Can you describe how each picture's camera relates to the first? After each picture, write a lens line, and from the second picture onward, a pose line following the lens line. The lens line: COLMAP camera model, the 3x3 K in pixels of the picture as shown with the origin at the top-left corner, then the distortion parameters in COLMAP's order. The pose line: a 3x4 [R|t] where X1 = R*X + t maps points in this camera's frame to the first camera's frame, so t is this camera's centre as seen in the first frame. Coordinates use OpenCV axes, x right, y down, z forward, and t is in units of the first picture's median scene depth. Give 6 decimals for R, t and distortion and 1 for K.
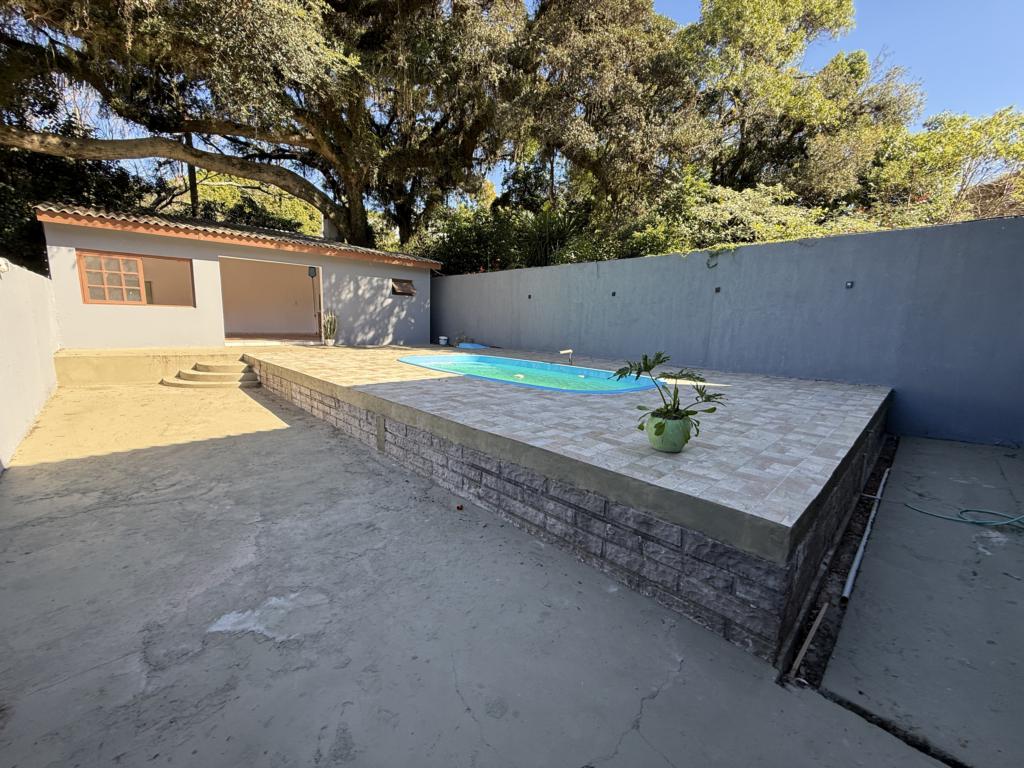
lens RADIAL K [[408.1, 0, 511.0], [0, 408.1, 383.8], [0, 0, 1]] dist [-0.000695, -0.000174]
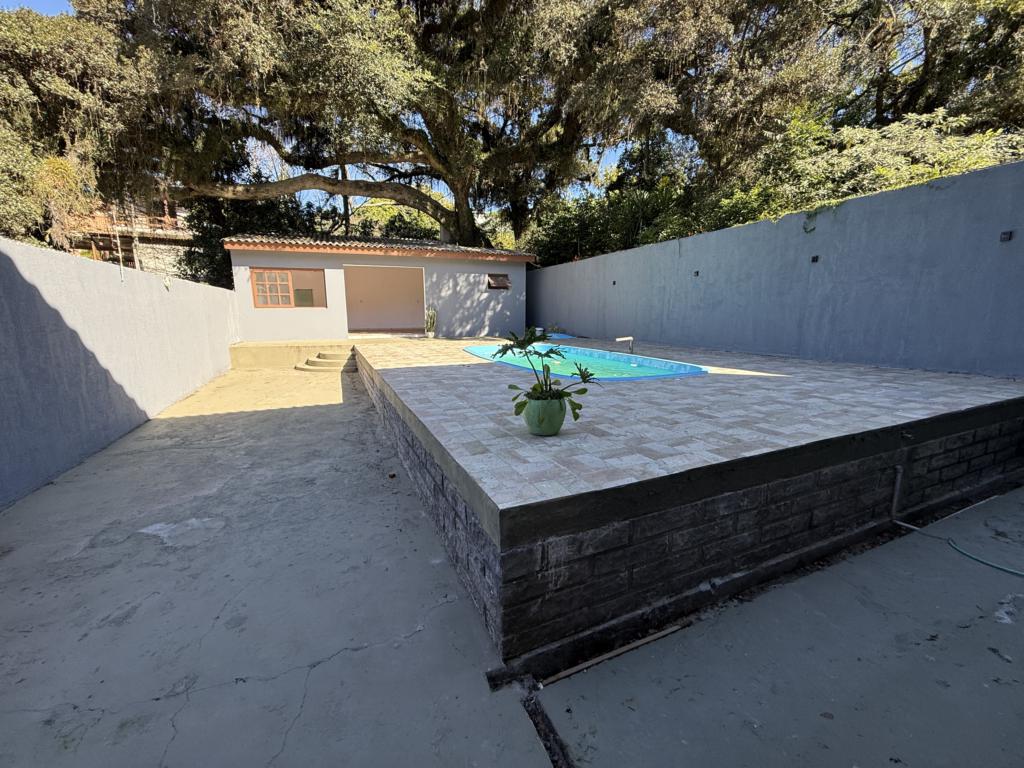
lens RADIAL K [[408.1, 0, 509.9], [0, 408.1, 384.6], [0, 0, 1]] dist [-0.000695, -0.000174]
pose [[0.936285, 0.026081, -0.350272, 0.163221], [-0.020333, 0.999592, 0.020078, 0.008691], [0.350653, -0.011677, 0.936433, 0.025079]]
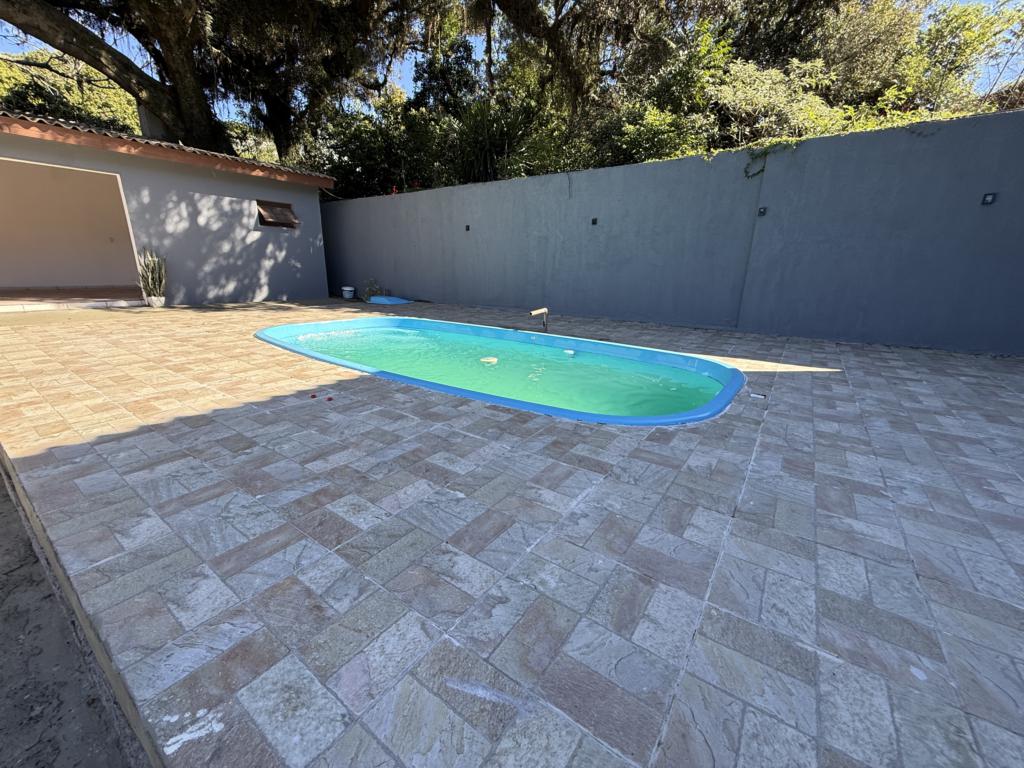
lens RADIAL K [[408.1, 0, 512.6], [0, 408.1, 385.2], [0, 0, 1]] dist [-0.000695, -0.000174]
pose [[0.982561, -0.062288, 0.175195, -0.019078], [0.038146, 0.989707, 0.137934, -0.040792], [-0.181983, -0.128845, 0.974824, 0.274476]]
